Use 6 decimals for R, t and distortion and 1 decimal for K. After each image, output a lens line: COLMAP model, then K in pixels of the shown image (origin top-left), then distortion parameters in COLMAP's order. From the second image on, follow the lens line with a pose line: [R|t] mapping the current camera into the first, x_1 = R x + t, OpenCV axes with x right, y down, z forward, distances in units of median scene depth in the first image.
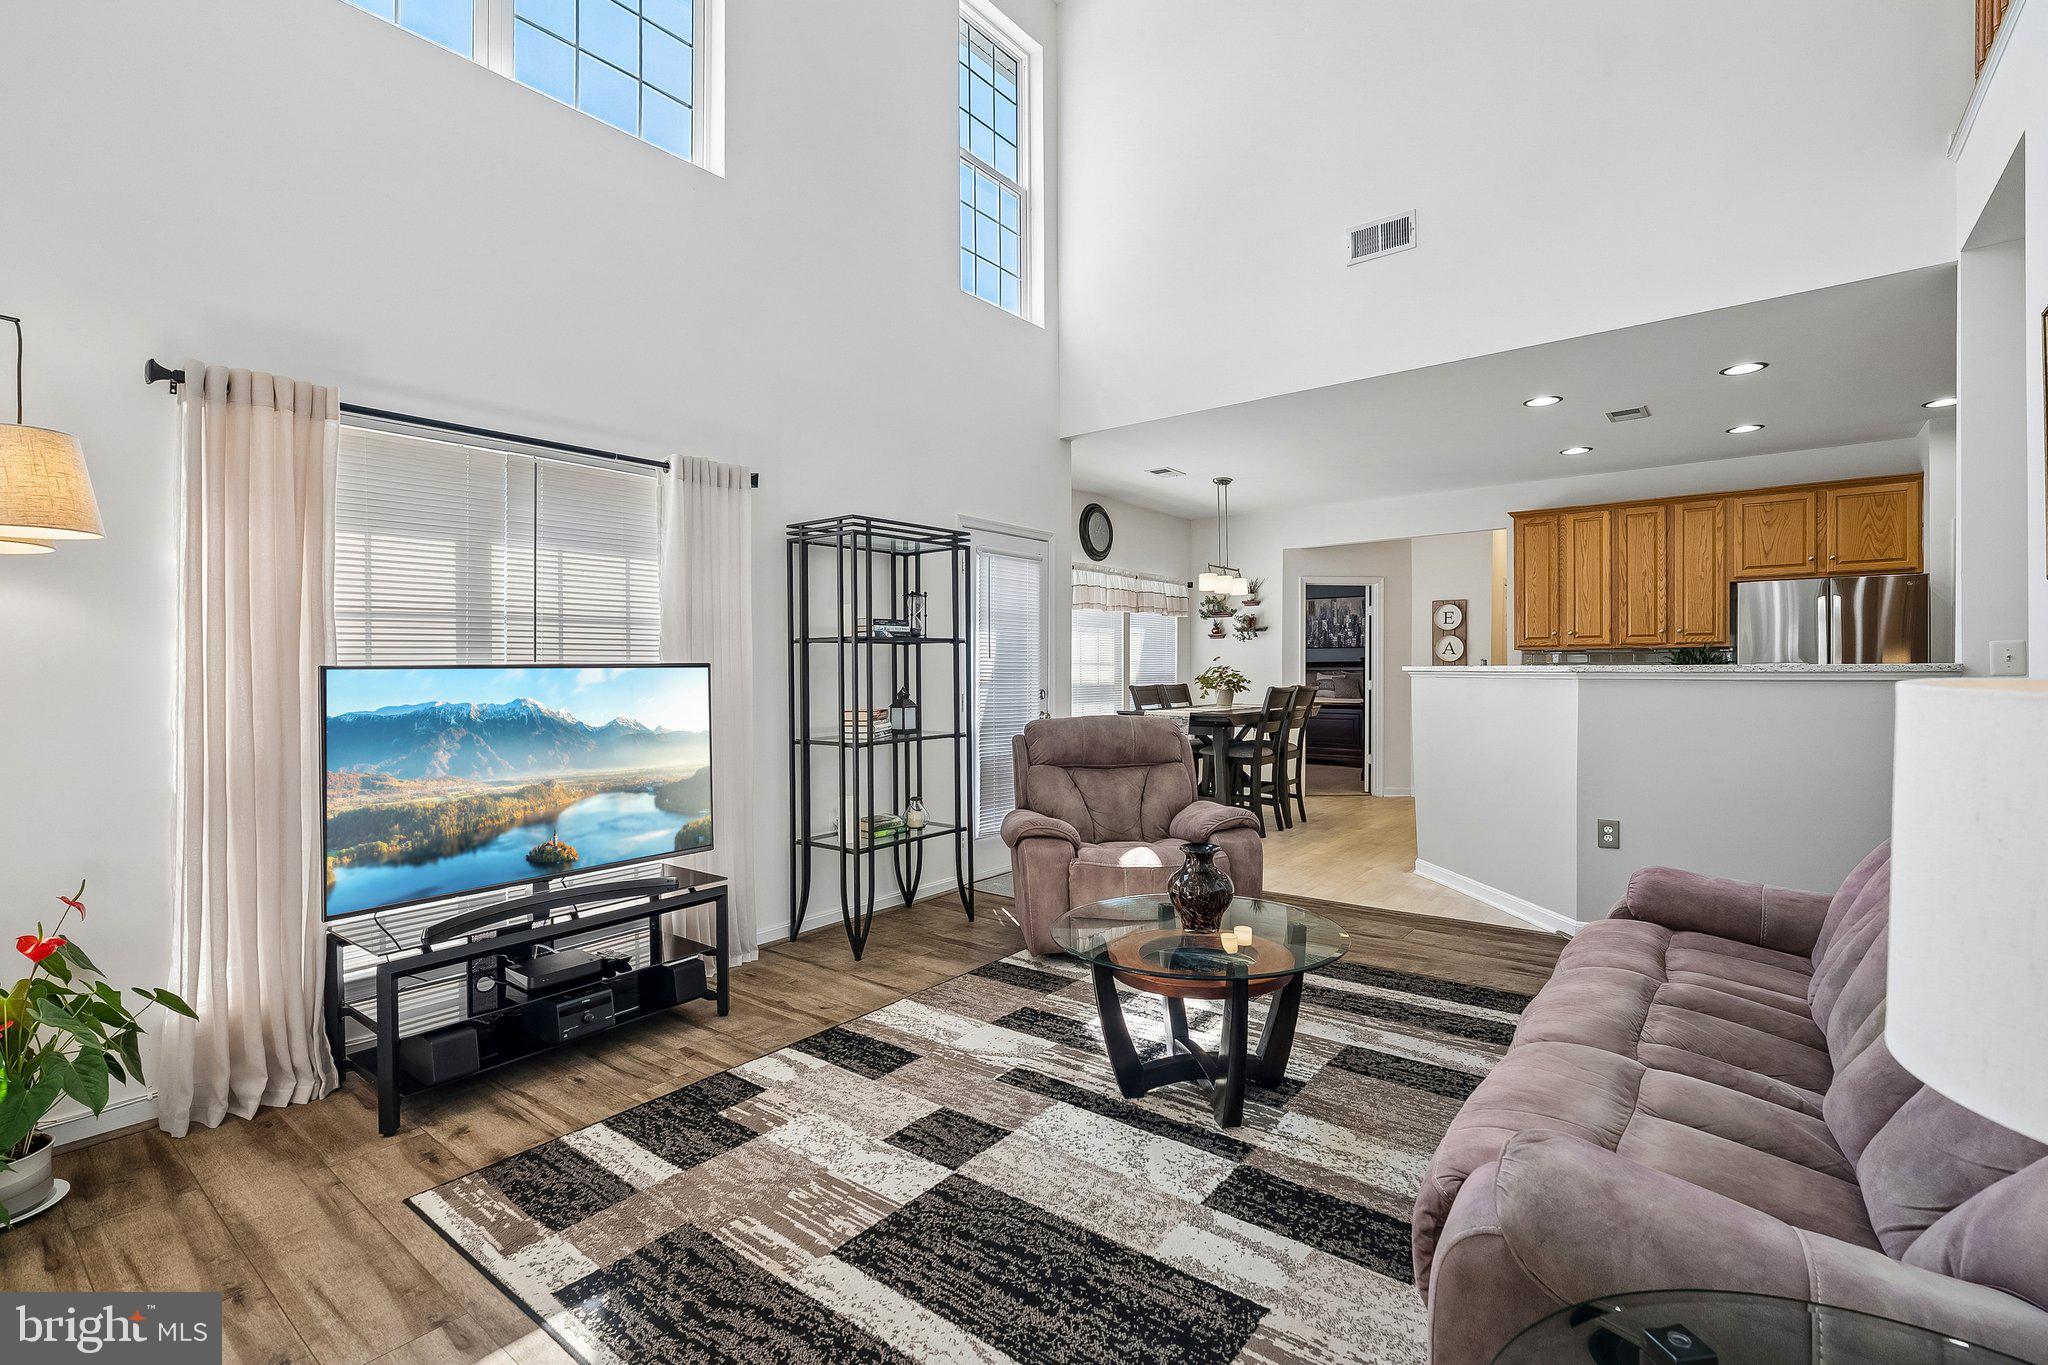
lens RADIAL K [[915.6, 0, 1020.2], [0, 915.6, 676.2], [0, 0, 1]] dist [-0.014600, 0.003554]
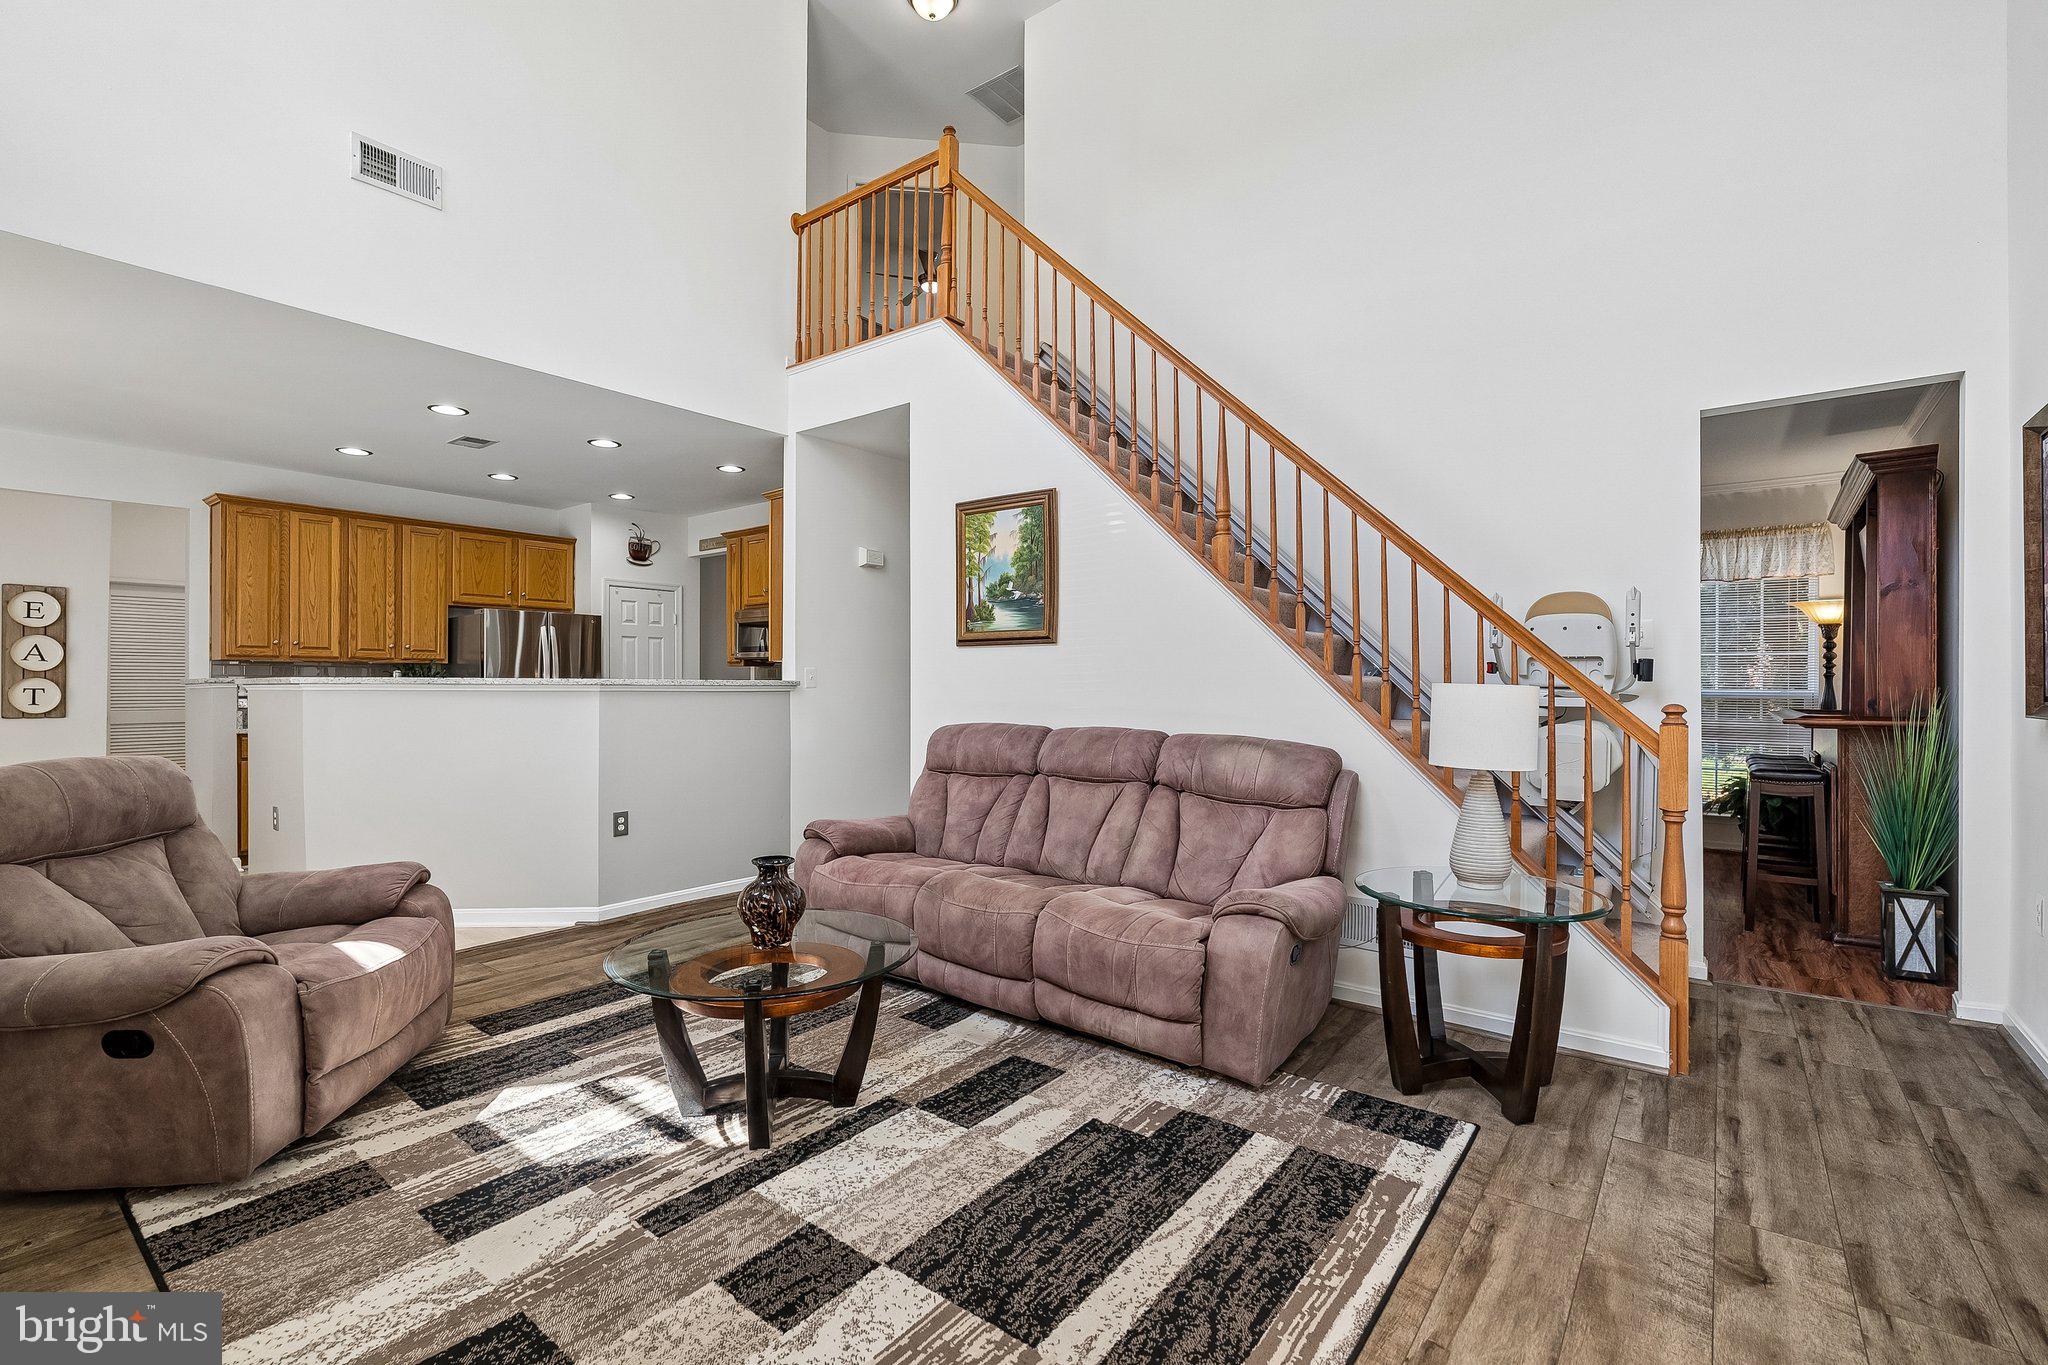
lens RADIAL K [[915.6, 0, 1018.7], [0, 915.6, 686.4], [0, 0, 1]] dist [-0.014600, 0.003554]
pose [[-0.007367, 0.004636, 0.999962, -0.699928], [0.003714, 0.999982, -0.004609, 0.006207], [-0.999966, 0.003680, -0.007384, 0.663311]]
